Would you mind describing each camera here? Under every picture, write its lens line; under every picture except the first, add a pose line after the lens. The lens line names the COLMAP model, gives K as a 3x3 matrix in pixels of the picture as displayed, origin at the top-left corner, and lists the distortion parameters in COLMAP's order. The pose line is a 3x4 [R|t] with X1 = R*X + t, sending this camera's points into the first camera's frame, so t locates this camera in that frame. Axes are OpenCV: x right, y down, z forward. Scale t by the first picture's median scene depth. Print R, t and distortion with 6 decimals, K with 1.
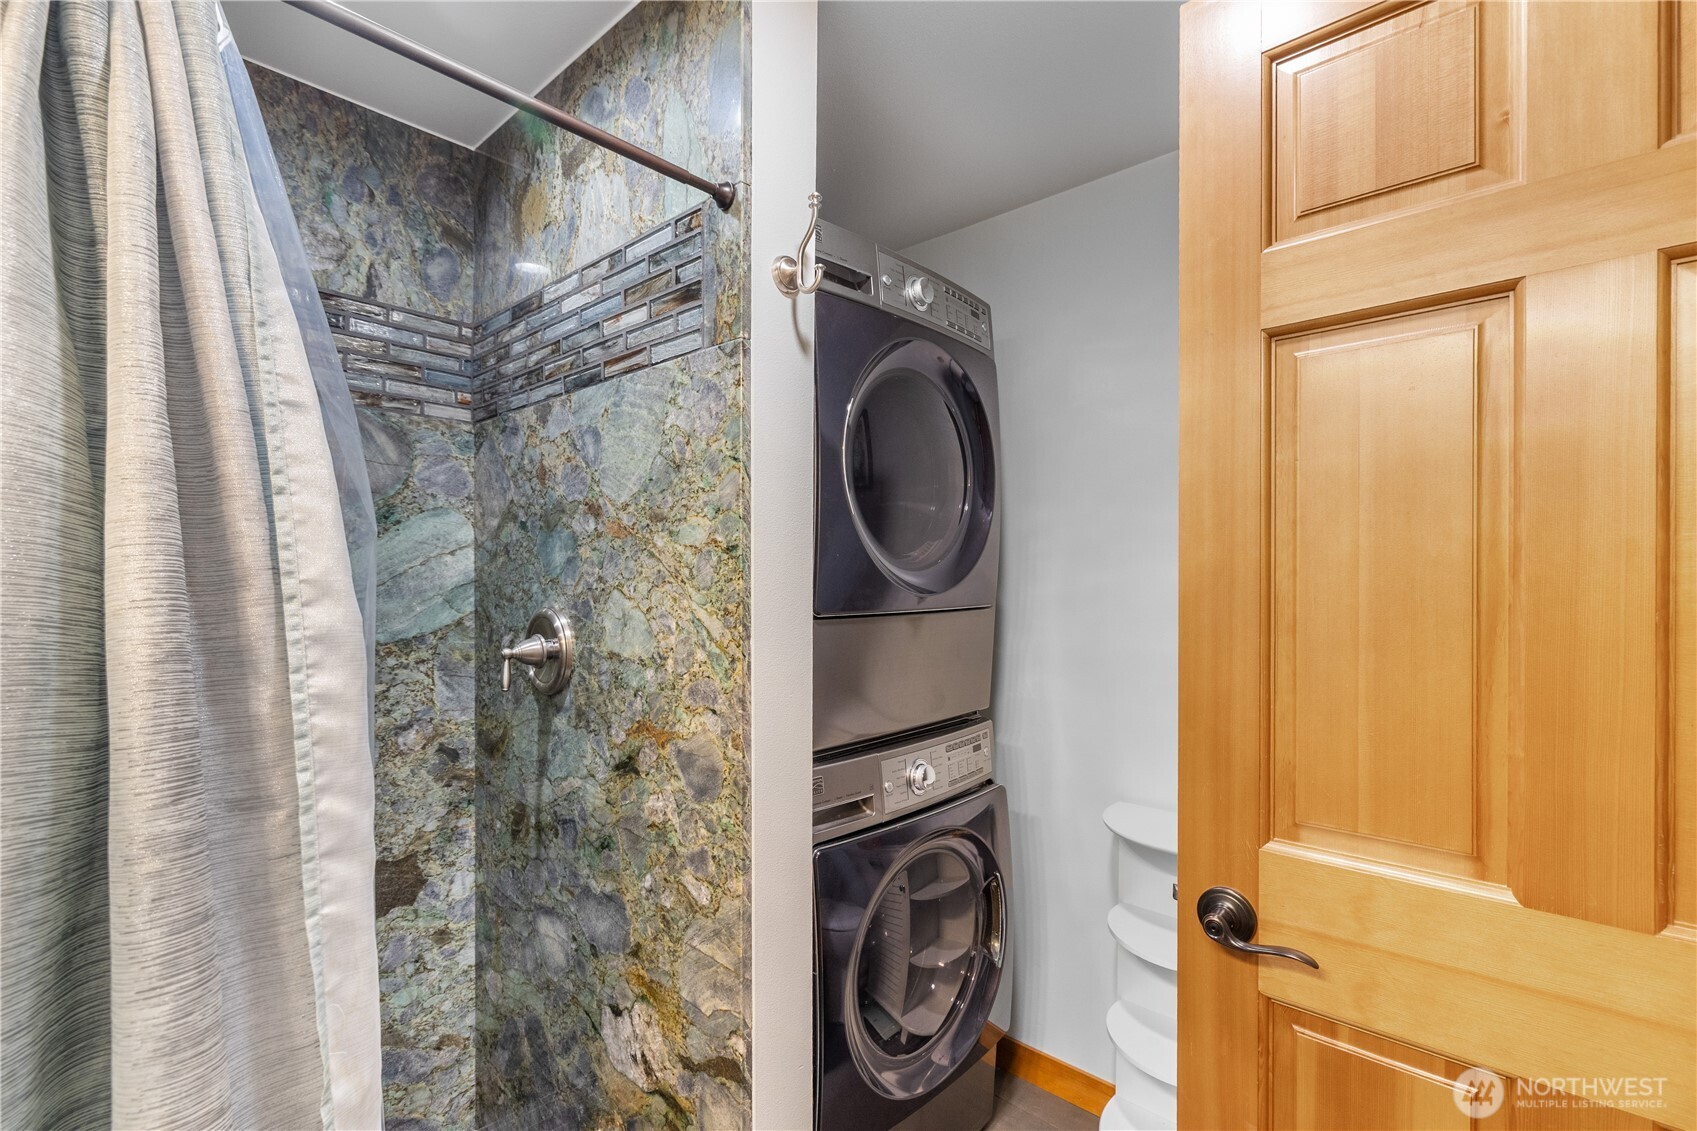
lens RADIAL K [[771.0, 0, 854.4], [0, 771.0, 584.0], [0, 0, 1]] dist [-0.000583, 0.000591]
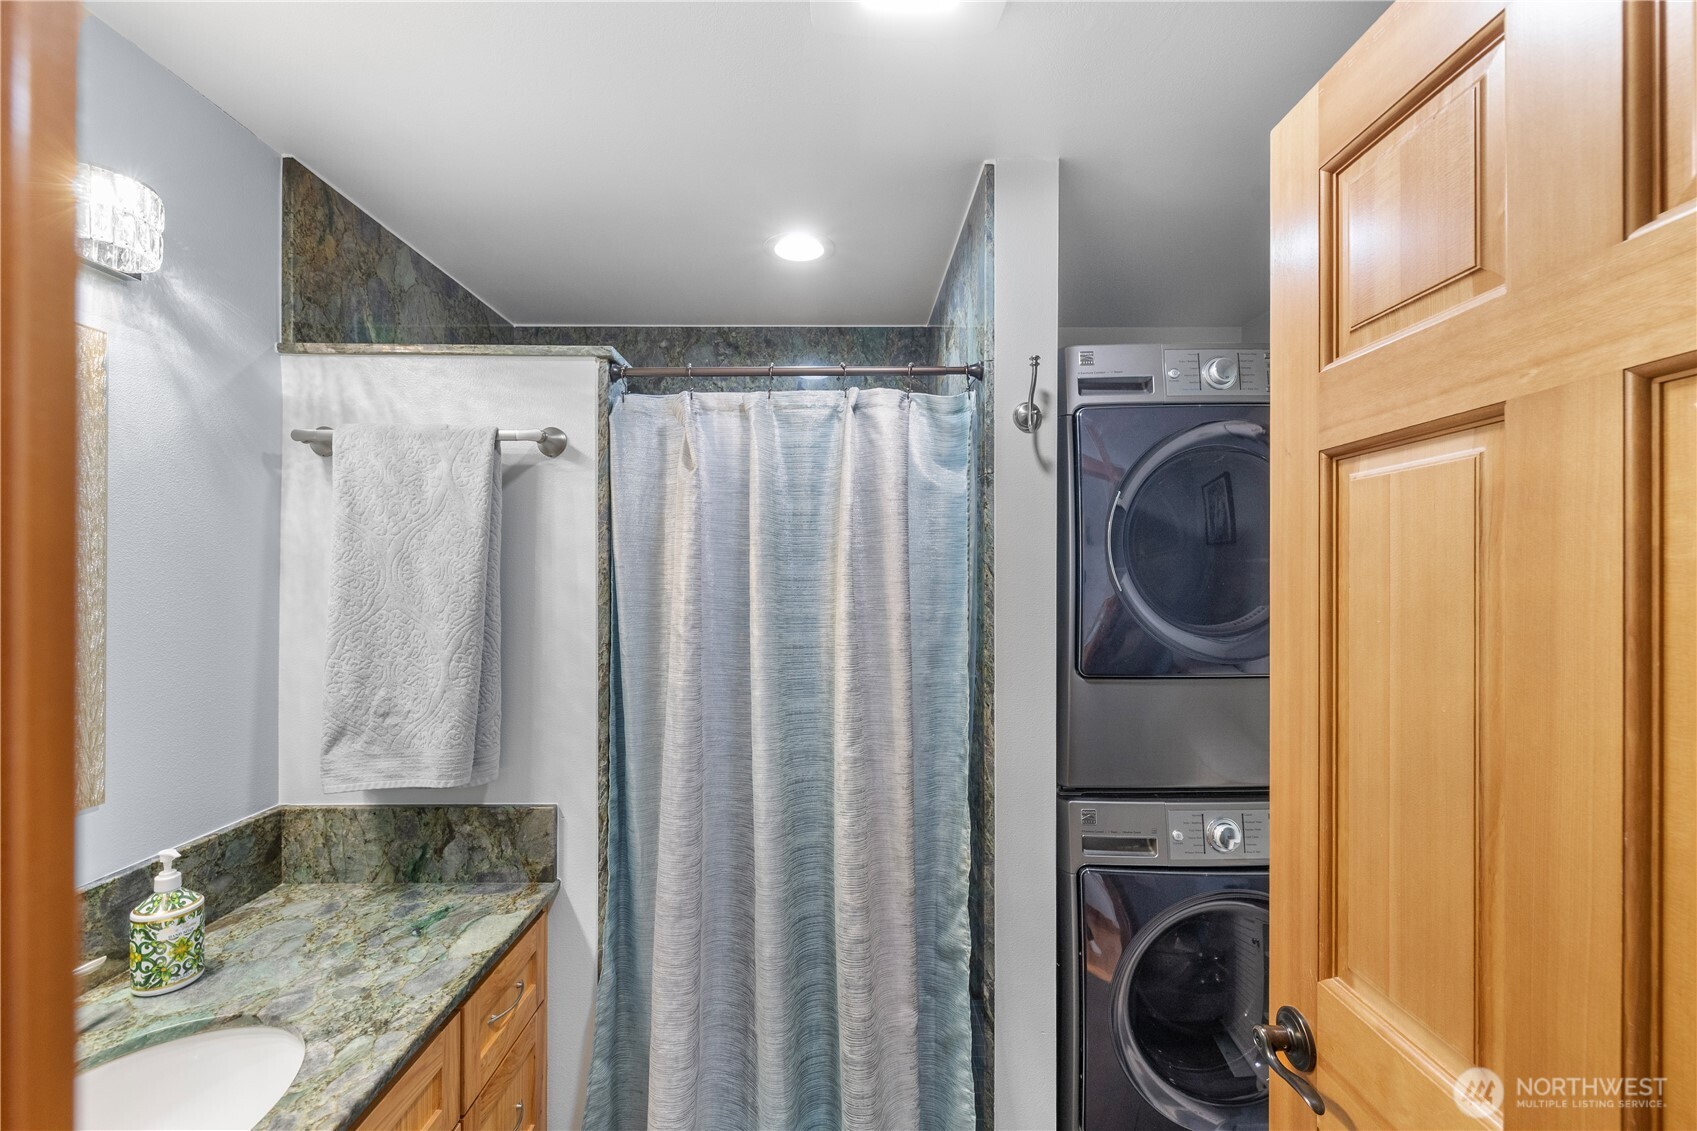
lens RADIAL K [[722.0, 0, 841.7], [0, 722.0, 575.5], [0, 0, 1]] dist [0.000796, -0.000371]
pose [[0.668148, -0.001016, -0.744028, 0.820403], [-0.001798, 0.999994, -0.002980, -0.171020], [0.744026, 0.003329, 0.668142, -0.064601]]
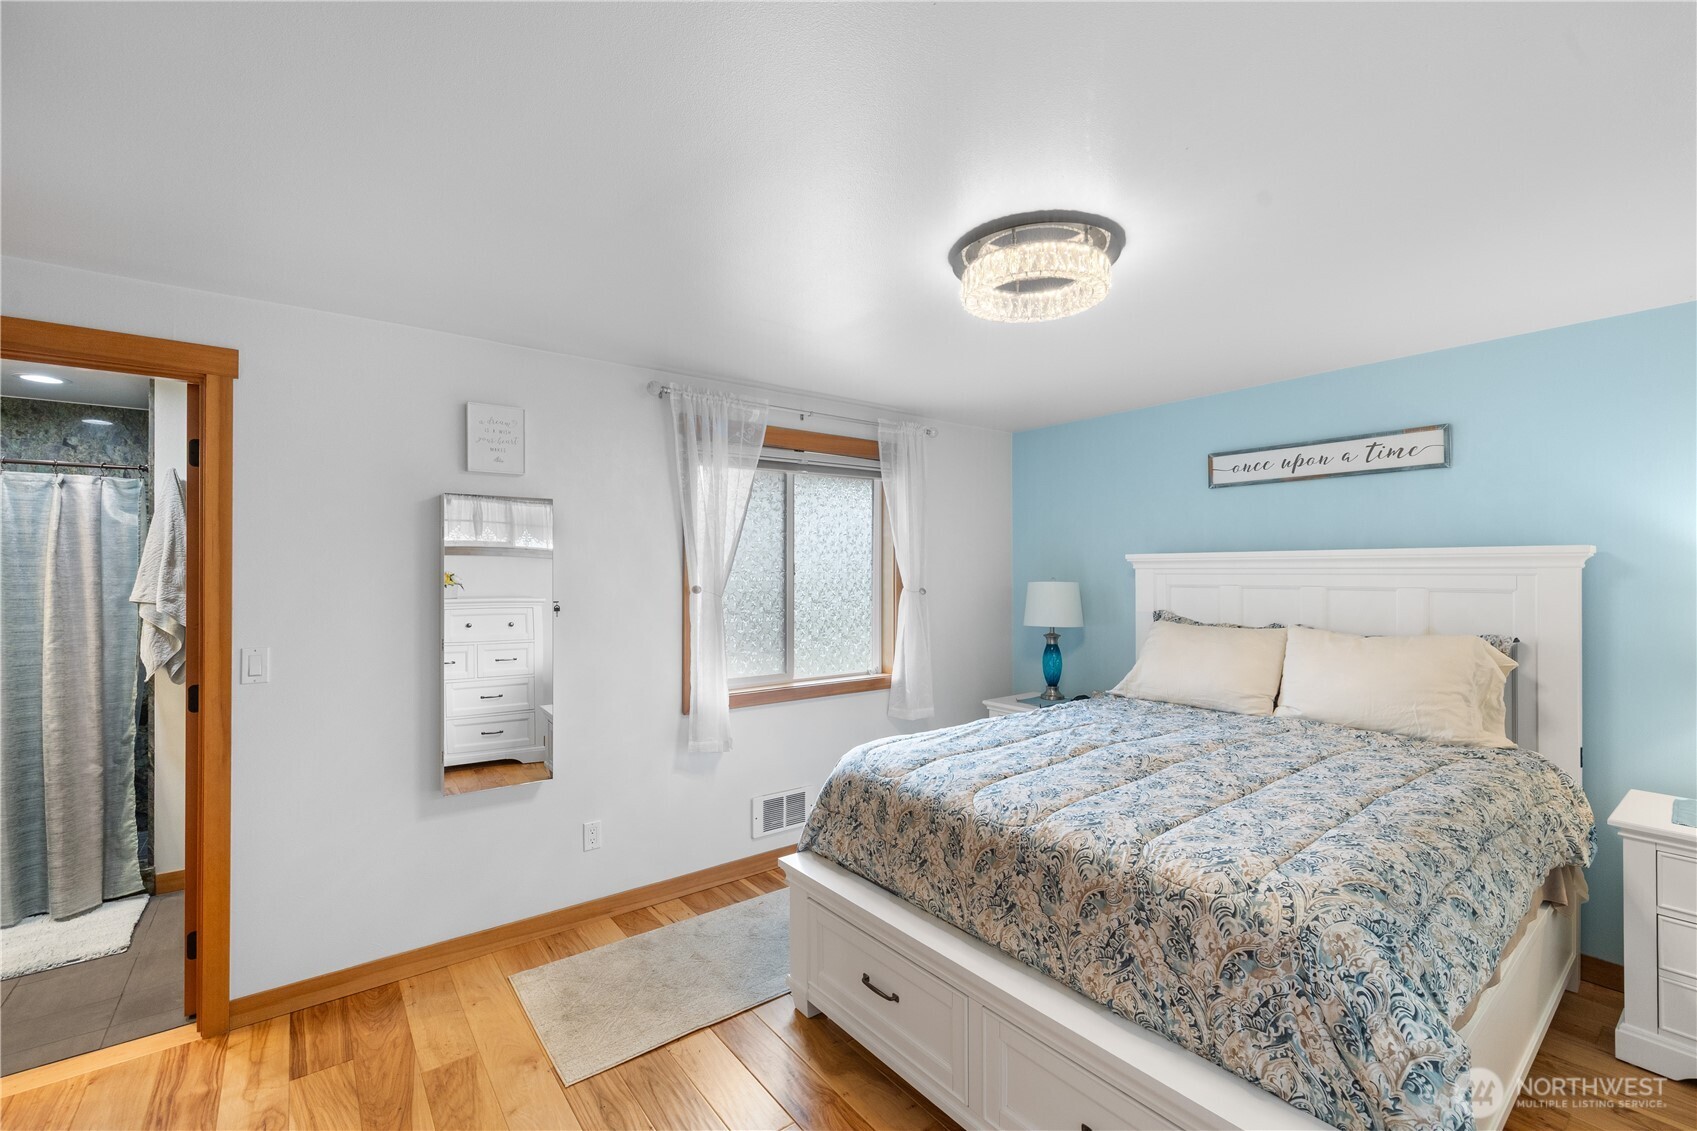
lens RADIAL K [[722.0, 0, 848.4], [0, 722.0, 565.9], [0, 0, 1]] dist [0.000796, -0.000371]
pose [[0.981403, -0.007746, -0.191805, 3.924941], [0.006116, 0.999940, -0.009089, -0.111438], [0.191864, 0.007747, 0.981391, -1.582897]]
